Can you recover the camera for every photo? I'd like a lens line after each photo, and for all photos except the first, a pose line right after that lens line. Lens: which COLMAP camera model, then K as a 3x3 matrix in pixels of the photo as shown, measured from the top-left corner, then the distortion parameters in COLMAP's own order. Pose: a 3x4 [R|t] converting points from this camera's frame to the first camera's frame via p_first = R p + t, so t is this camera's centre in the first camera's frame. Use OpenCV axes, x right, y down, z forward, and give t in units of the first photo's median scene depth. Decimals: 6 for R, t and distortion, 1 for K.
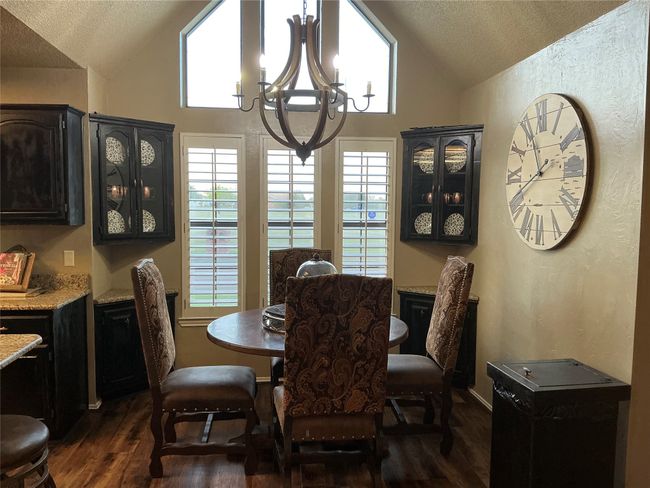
lens RADIAL K [[541.0, 0, 325.0], [0, 541.0, 244.0], [0, 0, 1]] dist [0.141064, -0.293731]
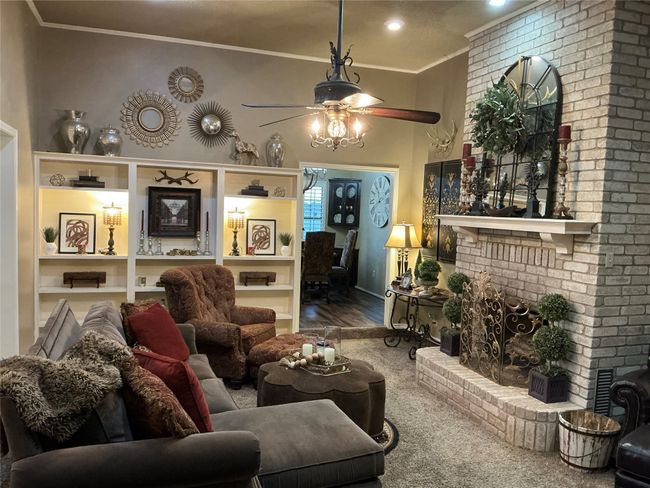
lens RADIAL K [[541.0, 0, 325.0], [0, 541.0, 244.0], [0, 0, 1]] dist [0.141064, -0.293731]
pose [[0.977567, 0.013462, 0.210195, -0.459780], [-0.013064, 0.999909, -0.003282, 0.103407], [-0.210220, 0.000462, 0.977654, -1.625152]]
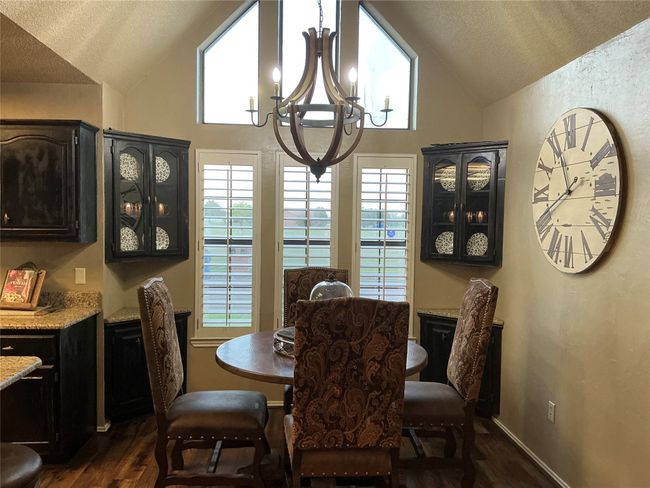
lens RADIAL K [[541.0, 0, 325.0], [0, 541.0, 244.0], [0, 0, 1]] dist [0.141064, -0.293731]
pose [[0.999119, 0.008519, -0.041102, 0.011500], [-0.009788, 0.999478, -0.030772, -0.005523], [0.040818, 0.031147, 0.998681, 0.039260]]
